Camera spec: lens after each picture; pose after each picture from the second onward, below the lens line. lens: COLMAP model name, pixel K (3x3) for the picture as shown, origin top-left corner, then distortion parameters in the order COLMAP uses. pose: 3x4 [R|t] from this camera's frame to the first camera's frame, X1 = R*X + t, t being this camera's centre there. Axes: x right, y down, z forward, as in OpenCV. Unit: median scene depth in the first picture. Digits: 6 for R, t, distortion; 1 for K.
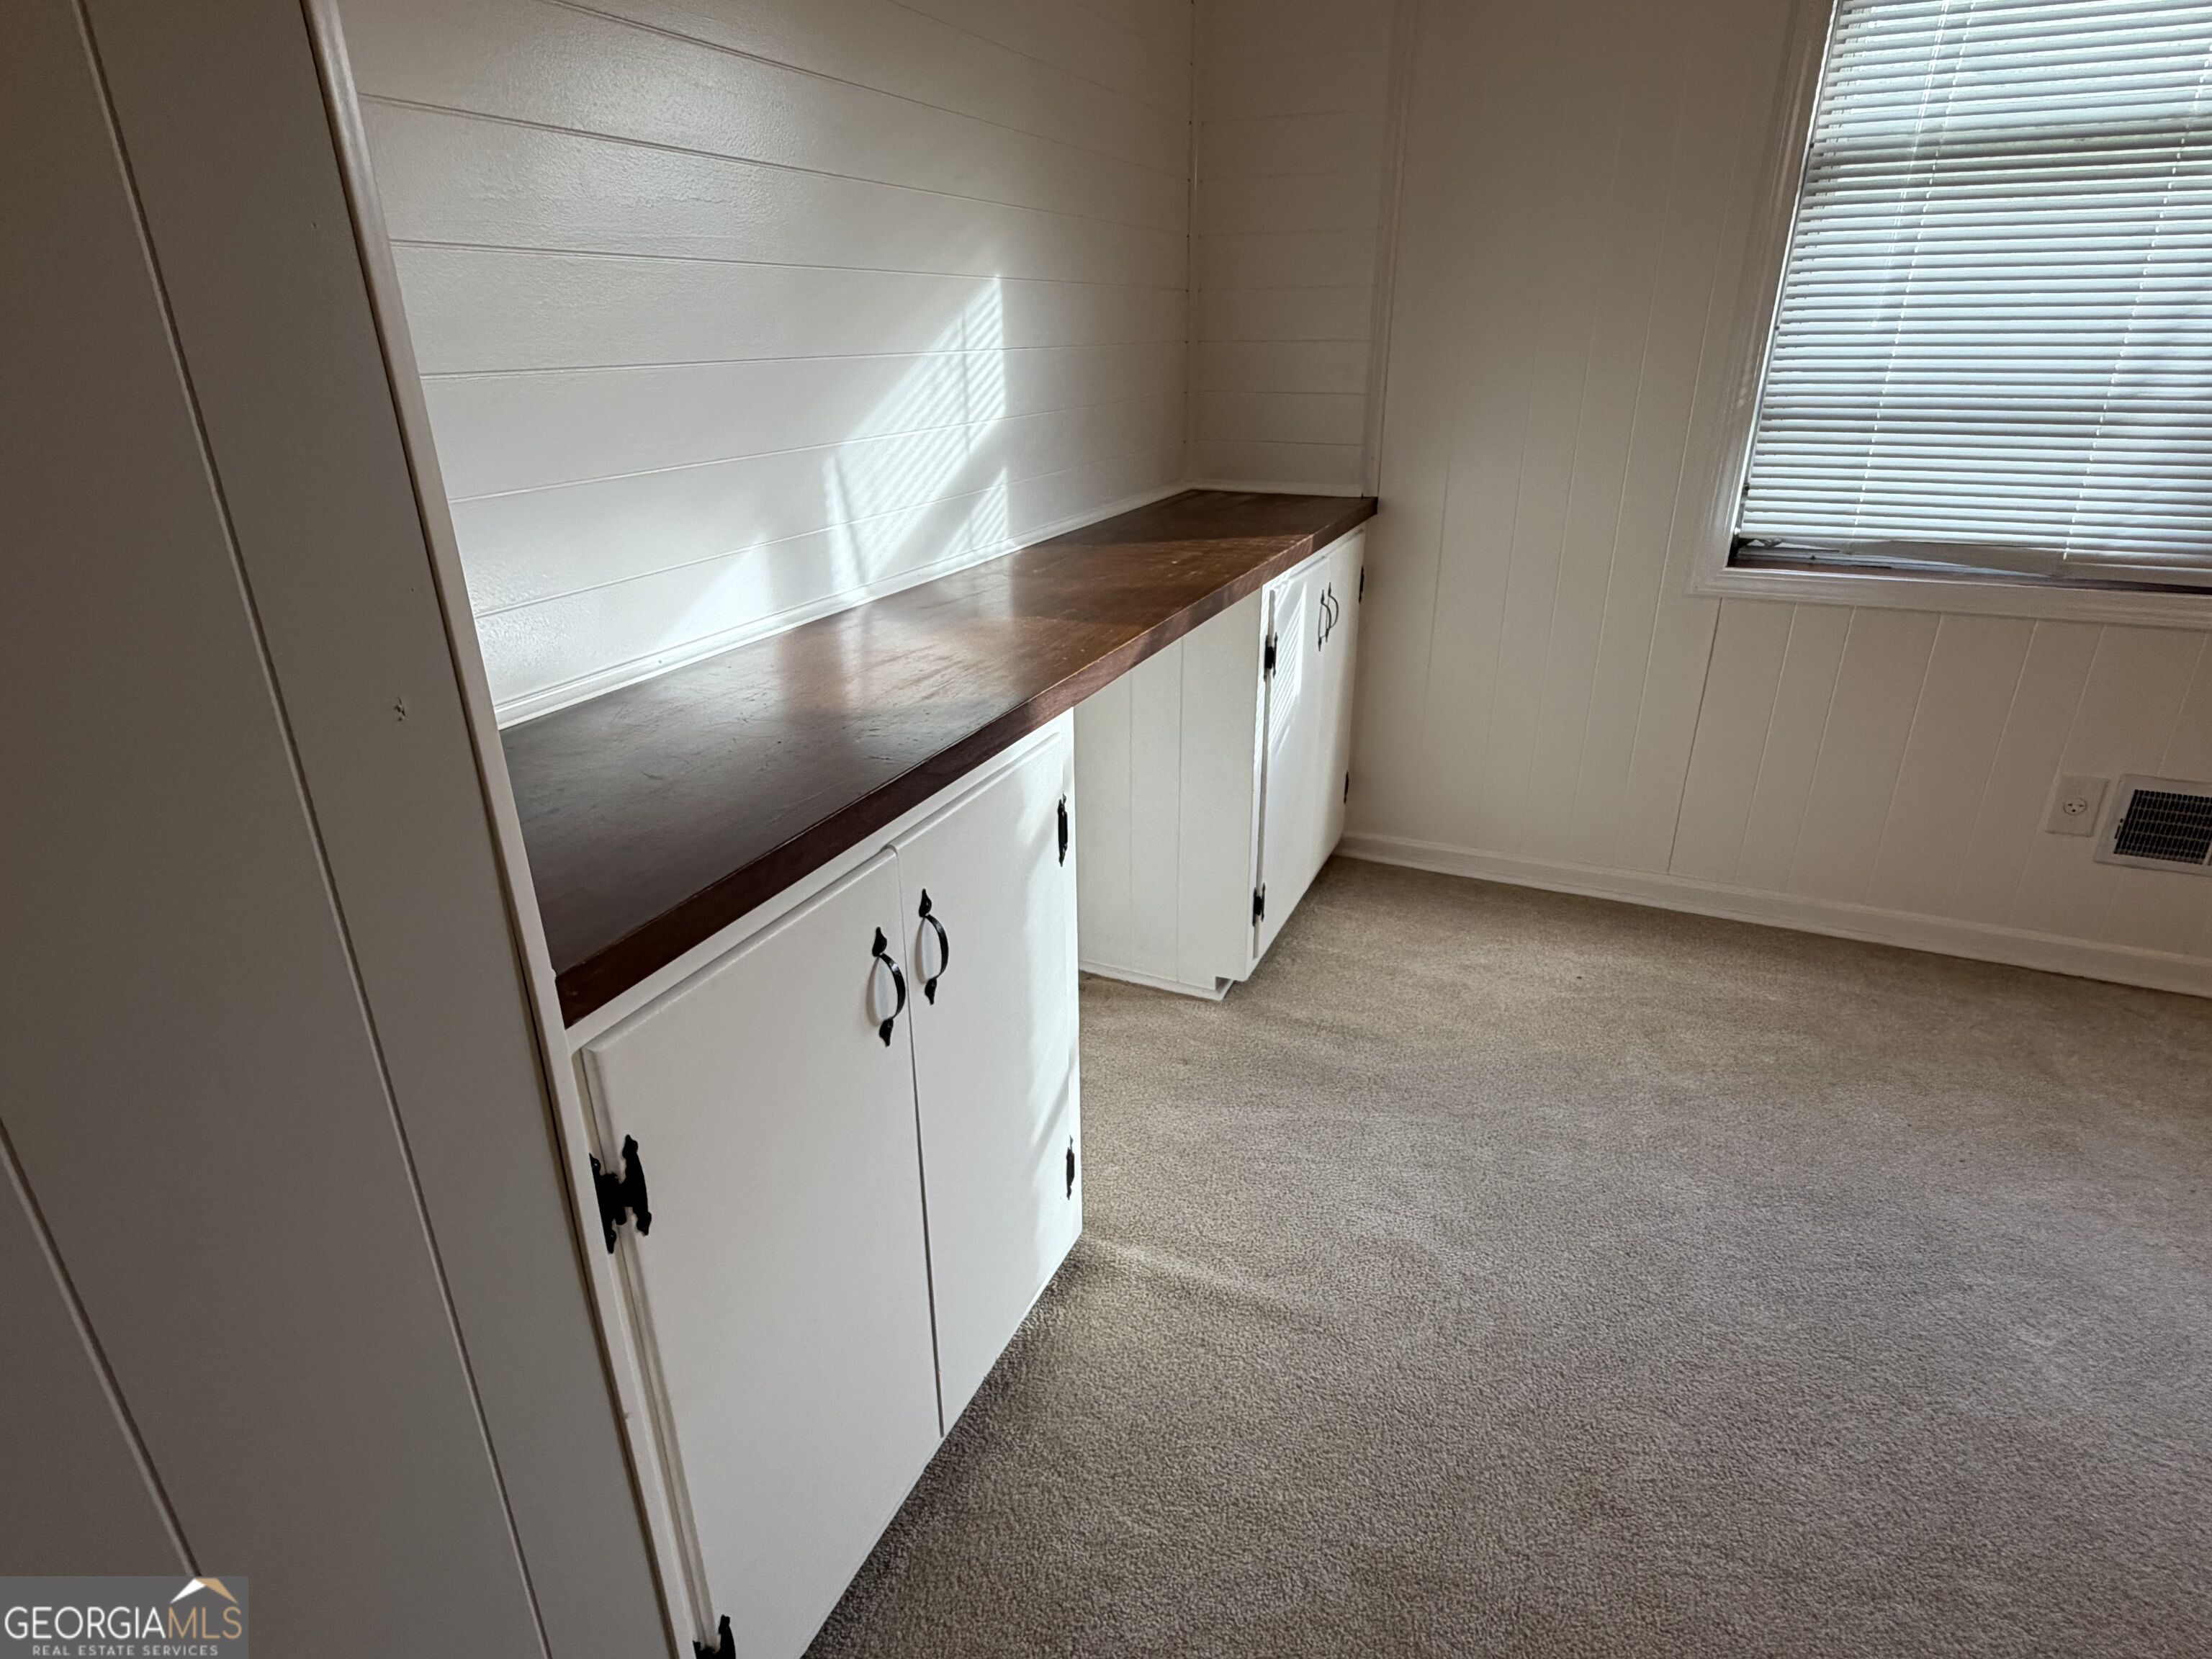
lens RADIAL K [[1192.5, 0, 1095.8], [0, 1192.5, 829.7], [0, 0, 1]] dist [-0.001165, 0.000303]
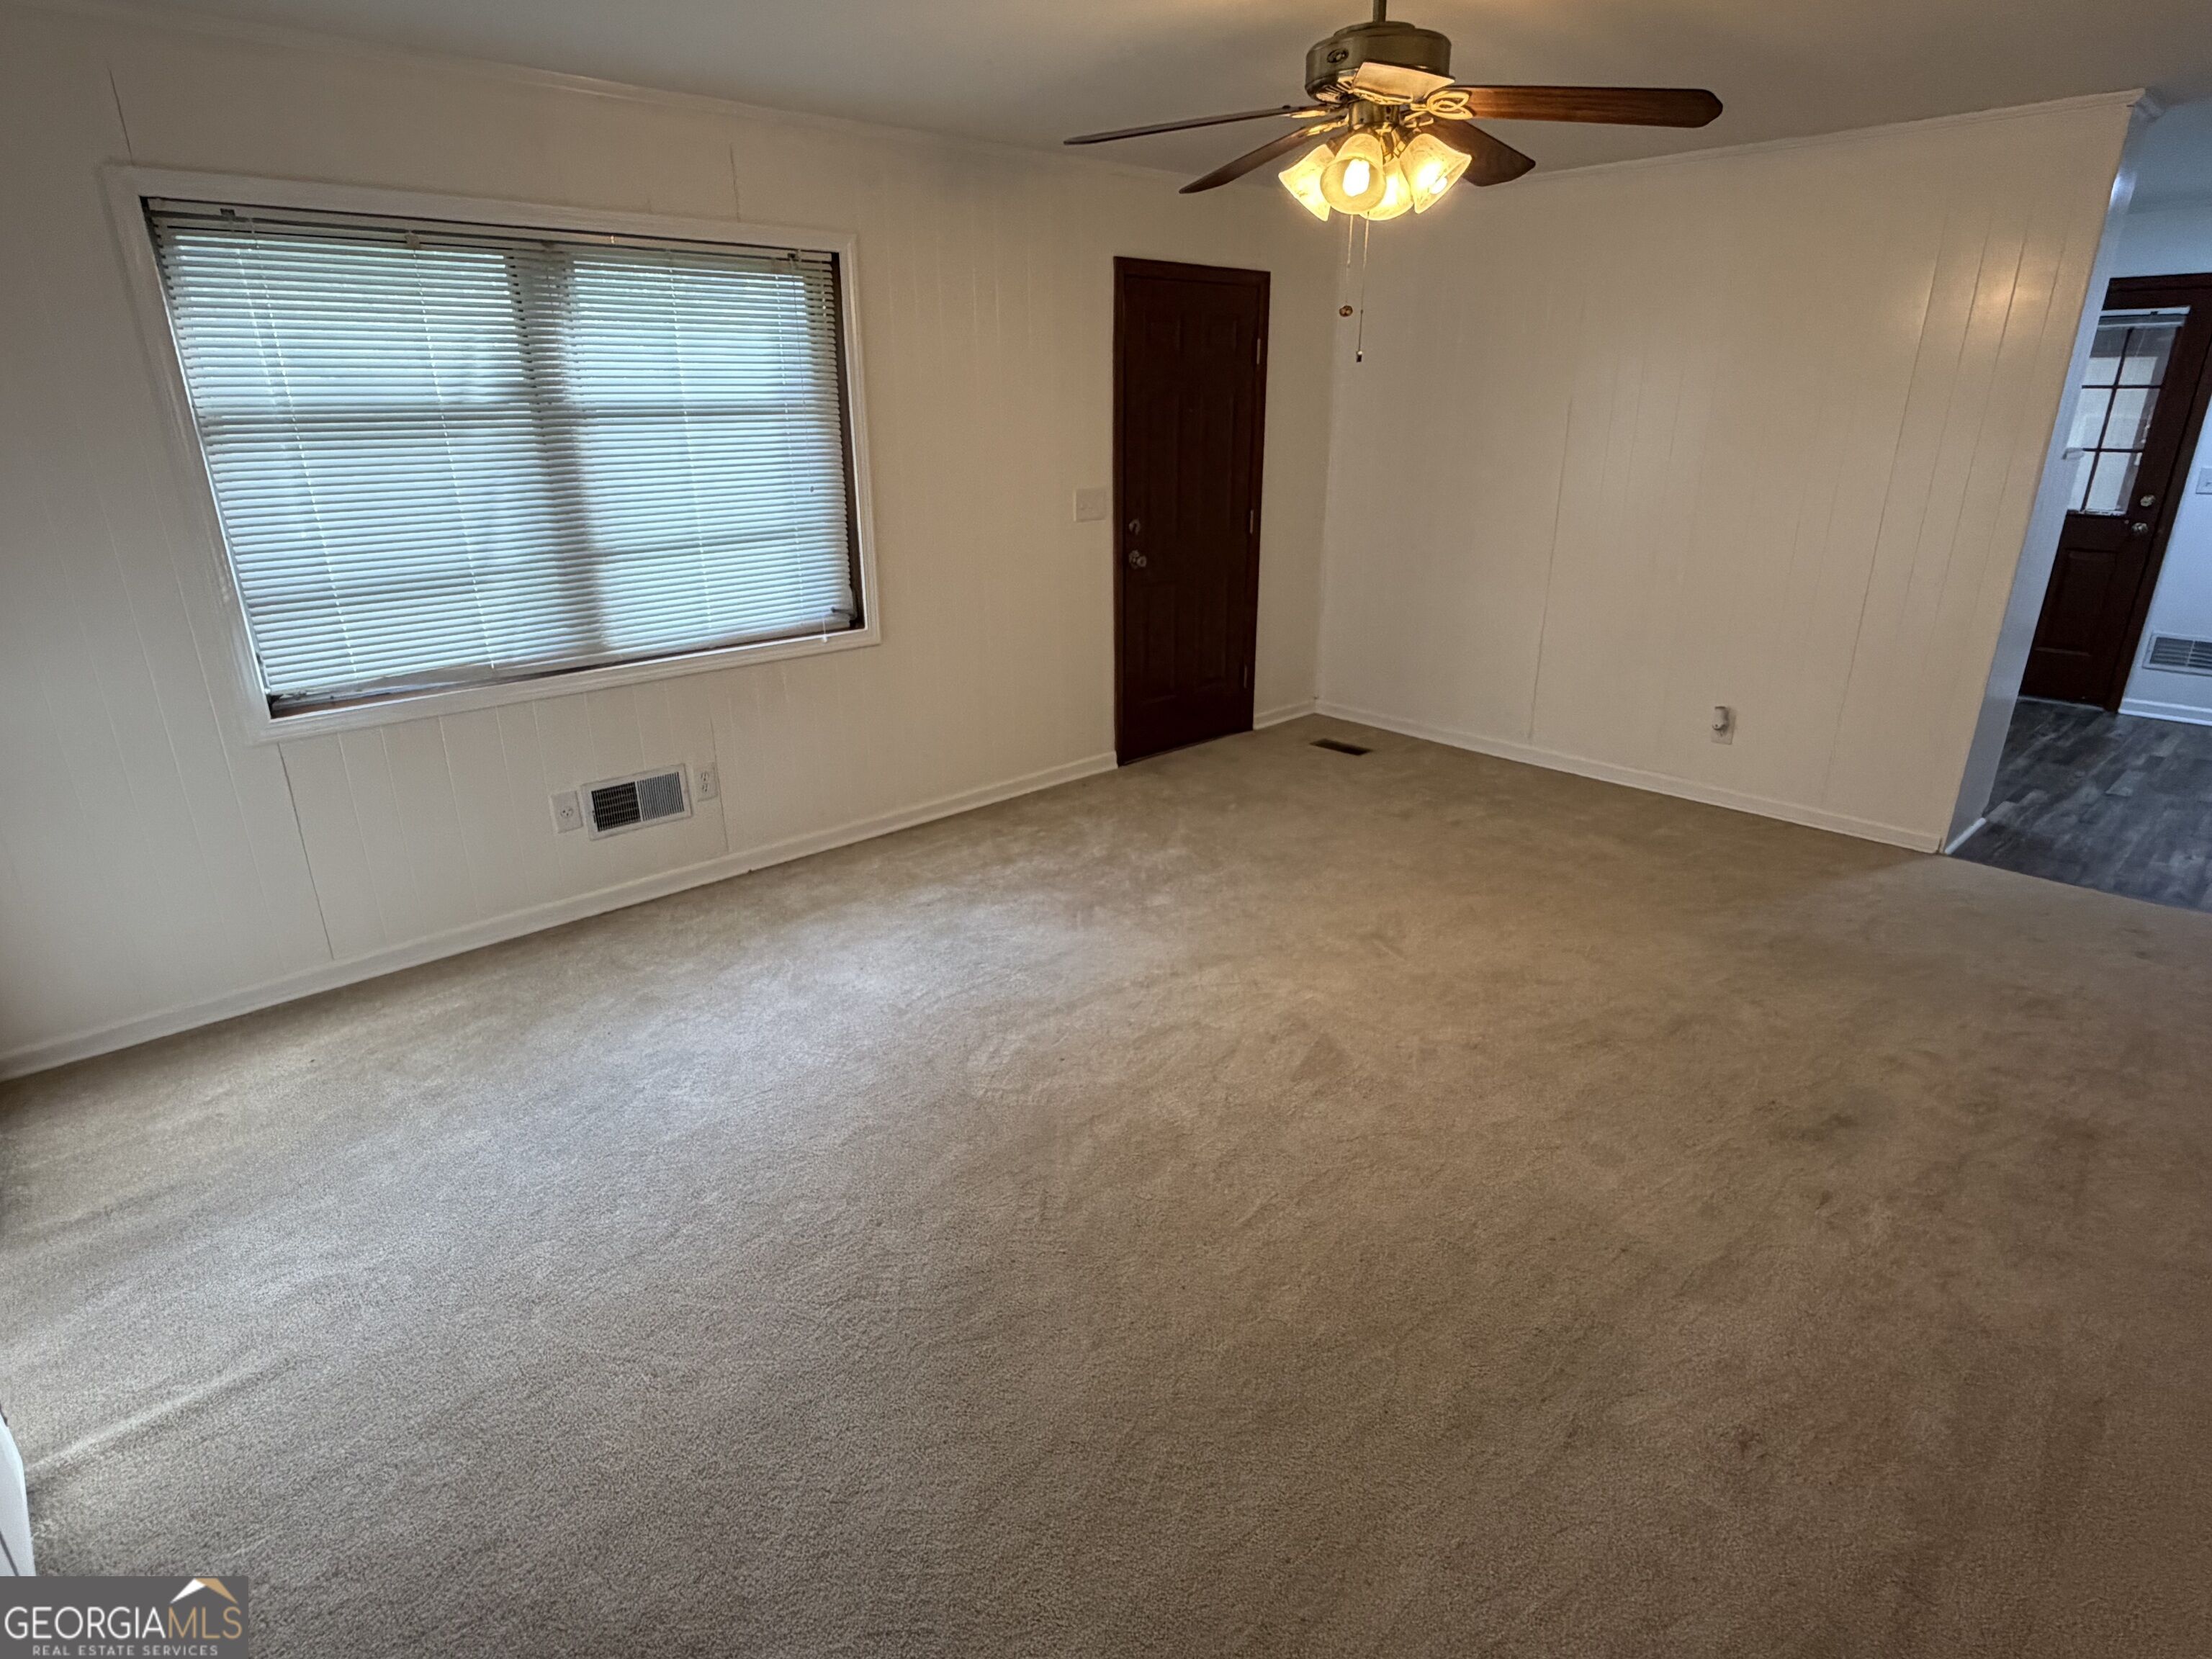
lens RADIAL K [[1192.5, 0, 1099.7], [0, 1192.5, 835.5], [0, 0, 1]] dist [-0.001165, 0.000303]
pose [[0.388651, -0.312843, 0.866648, -0.300204], [0.359285, 0.917593, 0.170111, -0.006560], [-0.848448, 0.245260, 0.469023, -0.352537]]
